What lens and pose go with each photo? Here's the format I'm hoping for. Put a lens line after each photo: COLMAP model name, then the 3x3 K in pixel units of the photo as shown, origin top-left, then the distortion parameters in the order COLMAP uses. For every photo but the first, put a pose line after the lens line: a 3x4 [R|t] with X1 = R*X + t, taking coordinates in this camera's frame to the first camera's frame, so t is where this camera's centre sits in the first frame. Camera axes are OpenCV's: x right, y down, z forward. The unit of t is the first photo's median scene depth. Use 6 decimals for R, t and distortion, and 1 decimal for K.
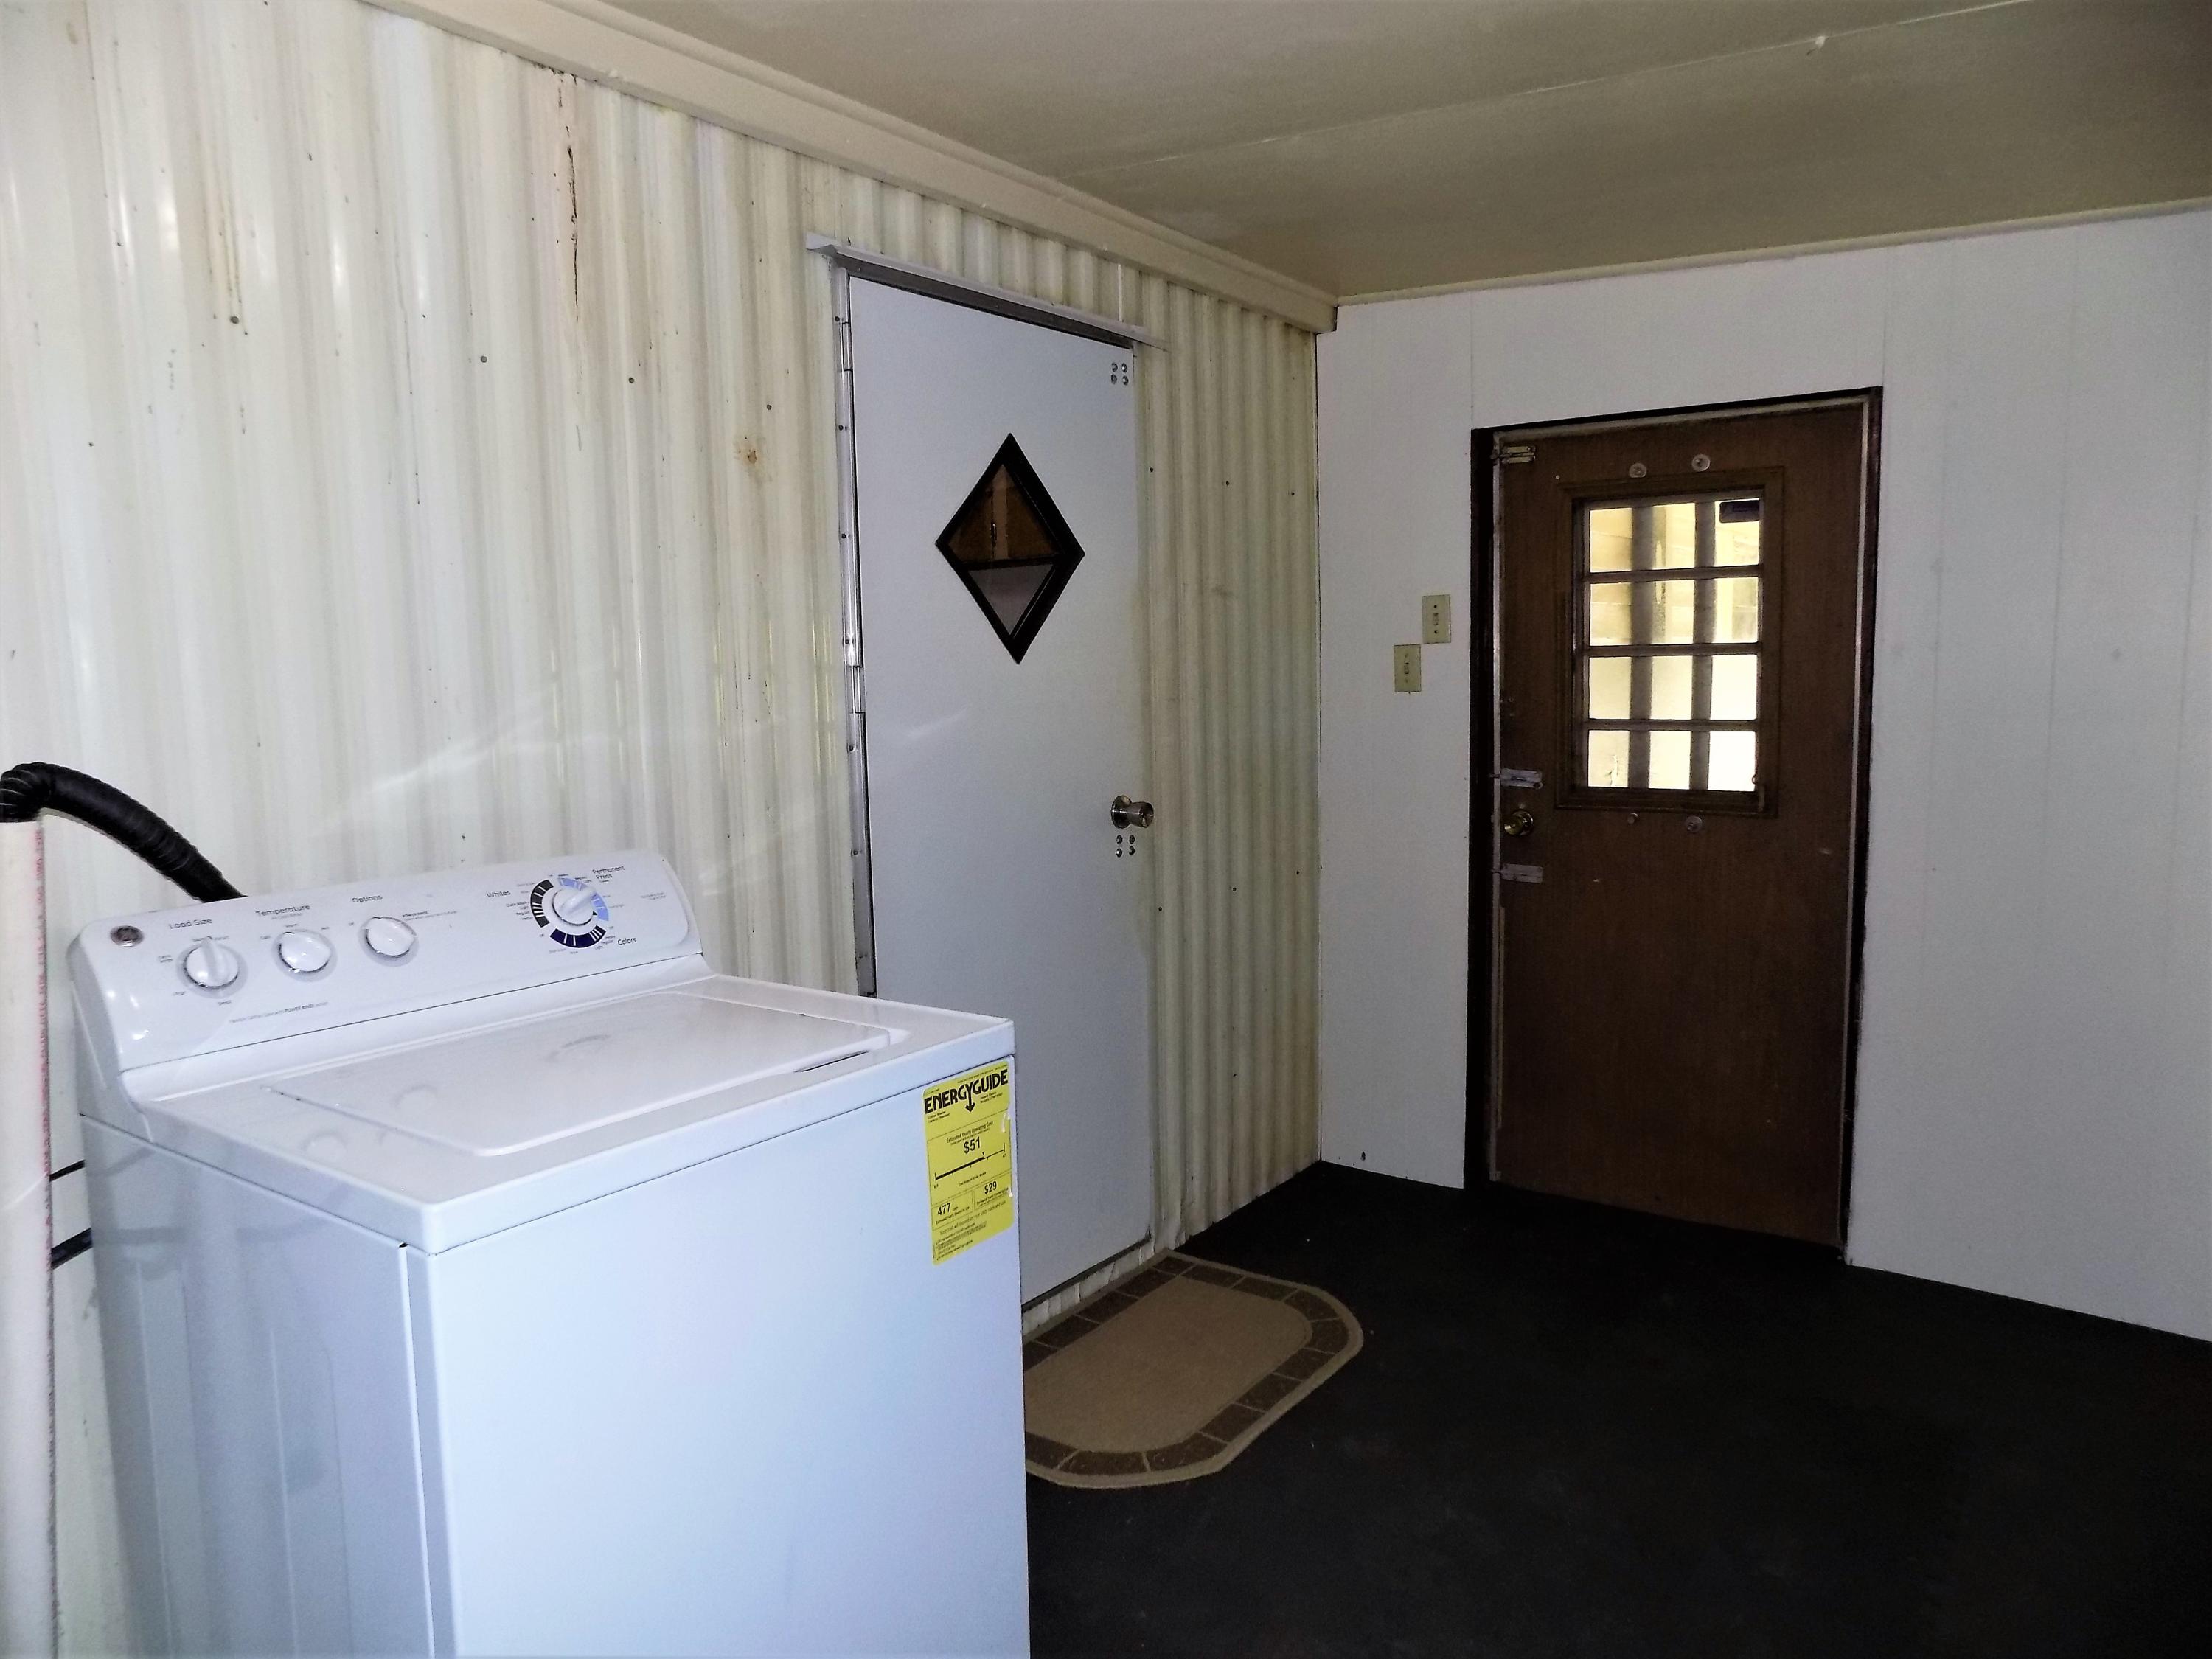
lens RADIAL K [[1484.9, 0, 1108.9], [0, 1484.9, 819.6], [0, 0, 1]] dist [-0.074704, 0.078963]
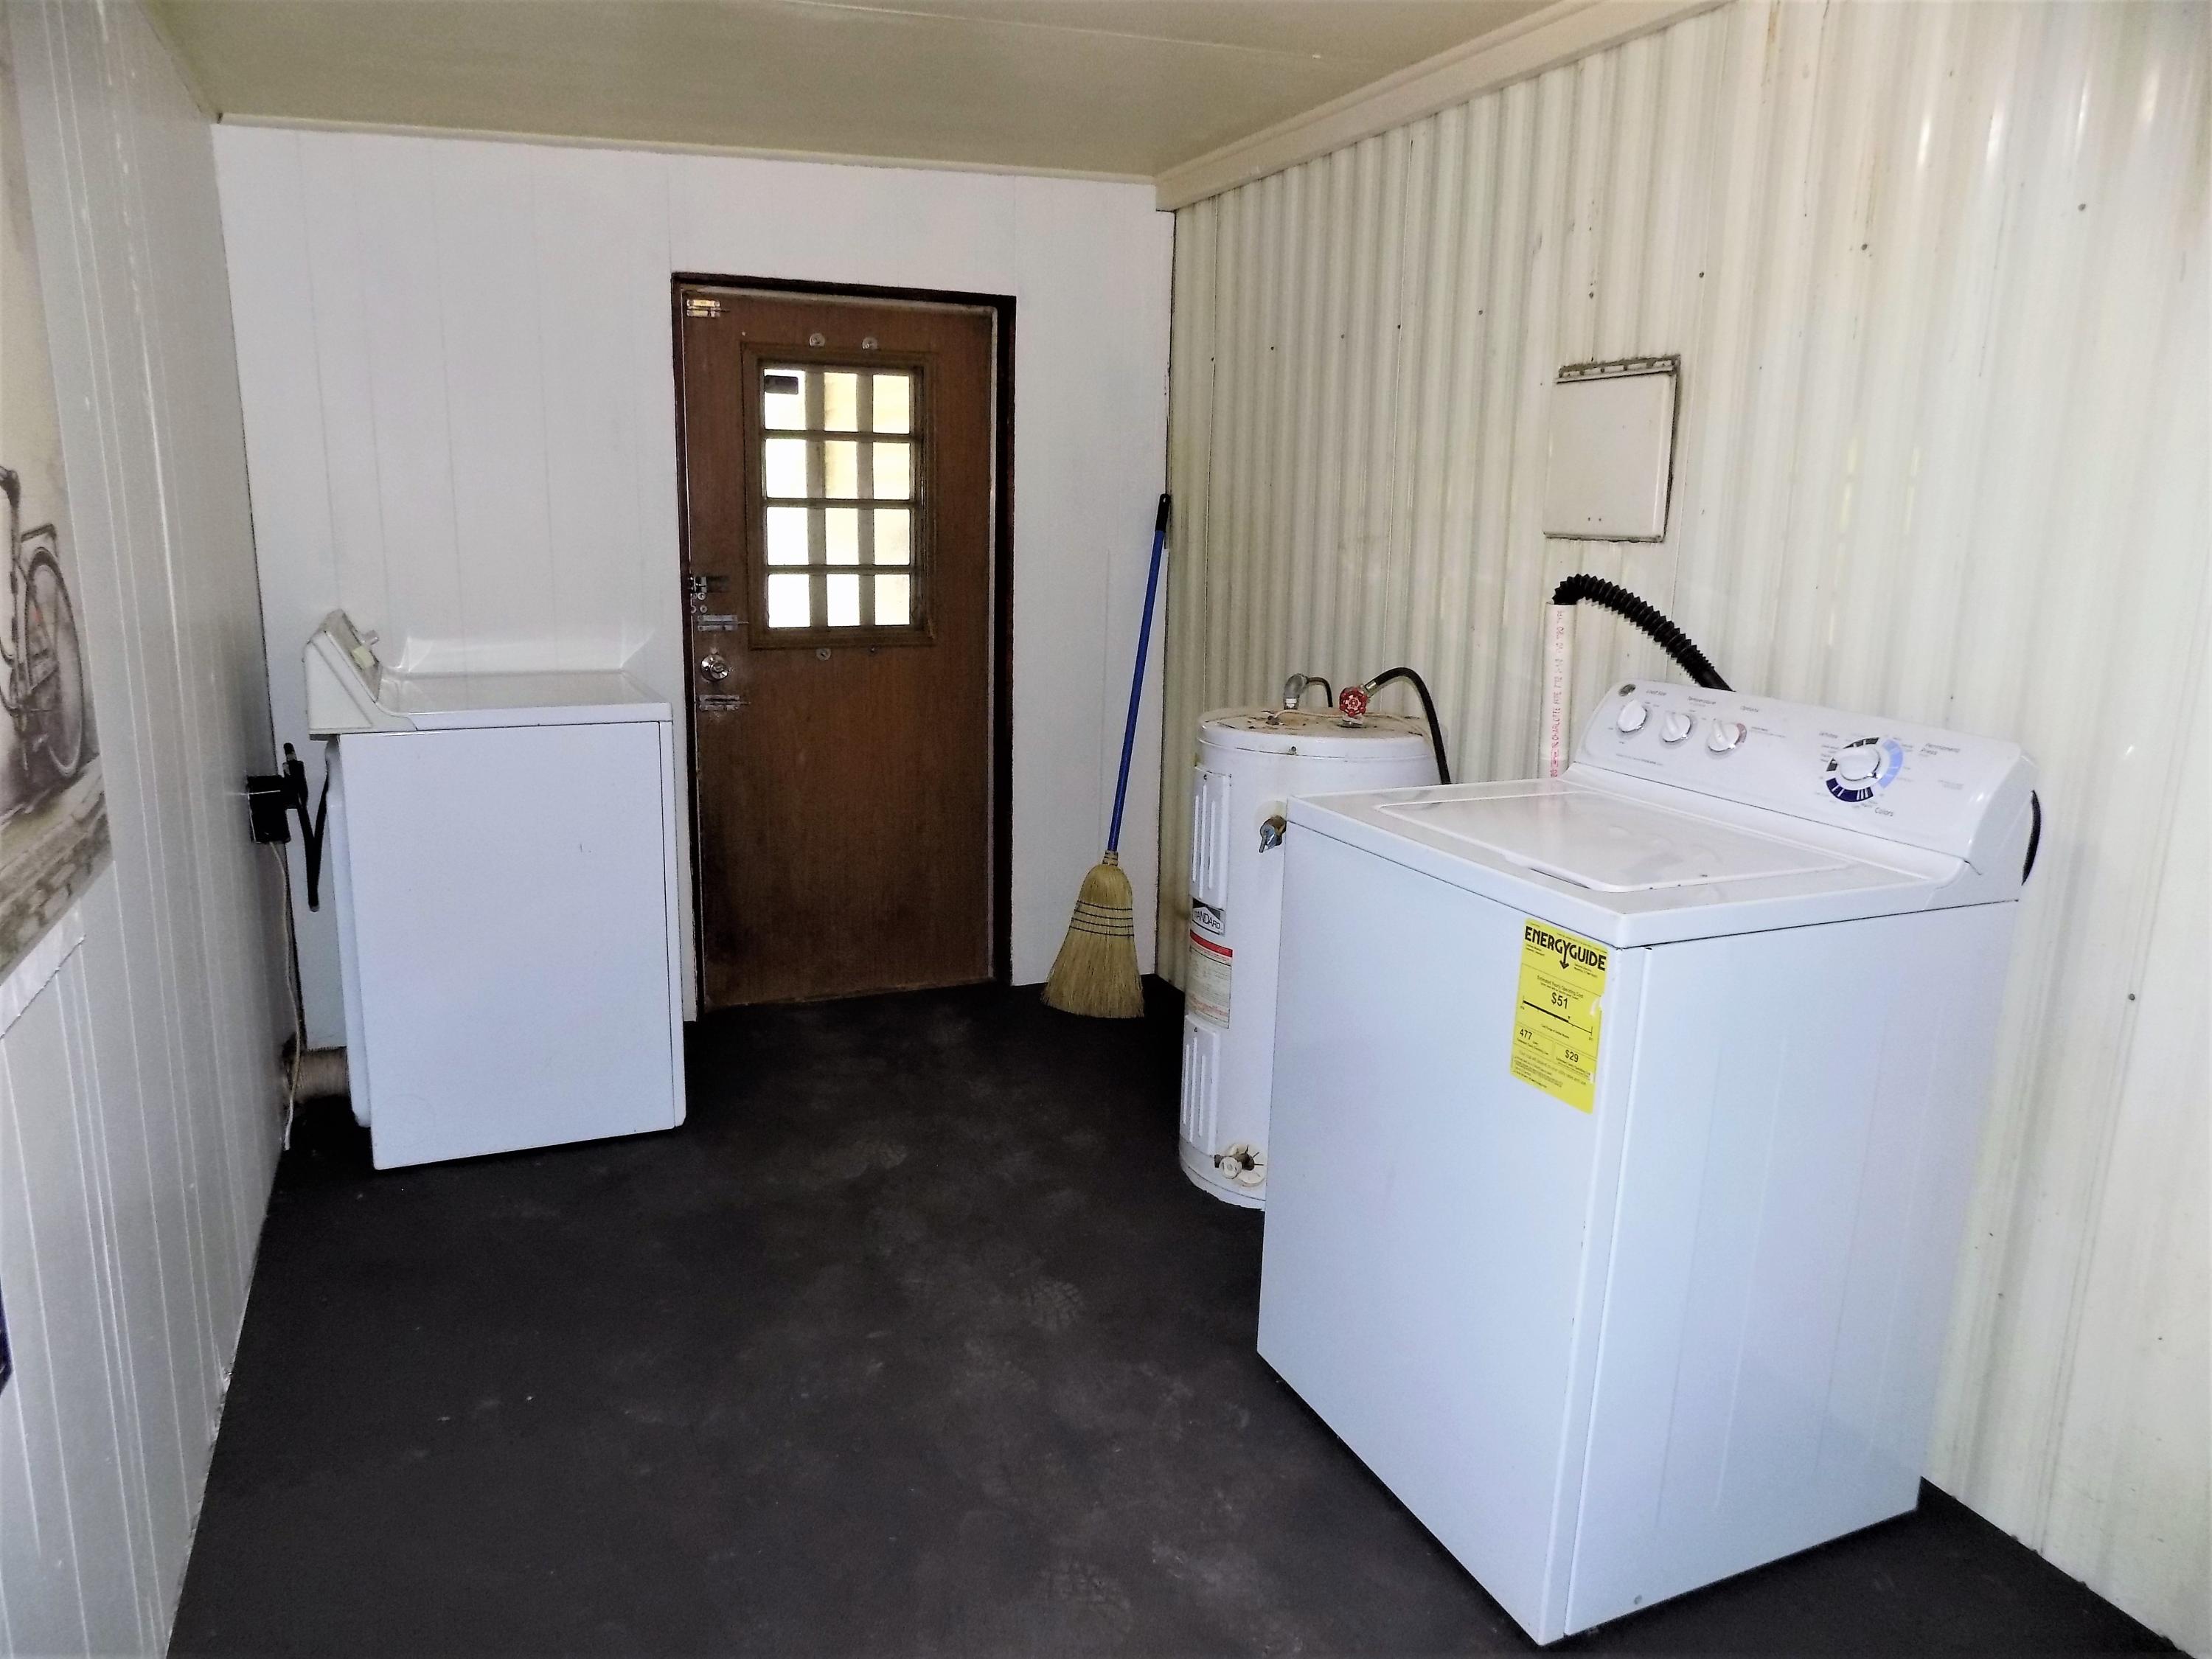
lens RADIAL K [[1484.9, 0, 1108.9], [0, 1484.9, 819.6], [0, 0, 1]] dist [-0.074704, 0.078963]
pose [[-0.503222, 0.173195, -0.846624, 0.900965], [-0.121190, 0.955884, 0.267581, -0.132032], [0.855617, 0.237255, -0.460032, 1.179446]]
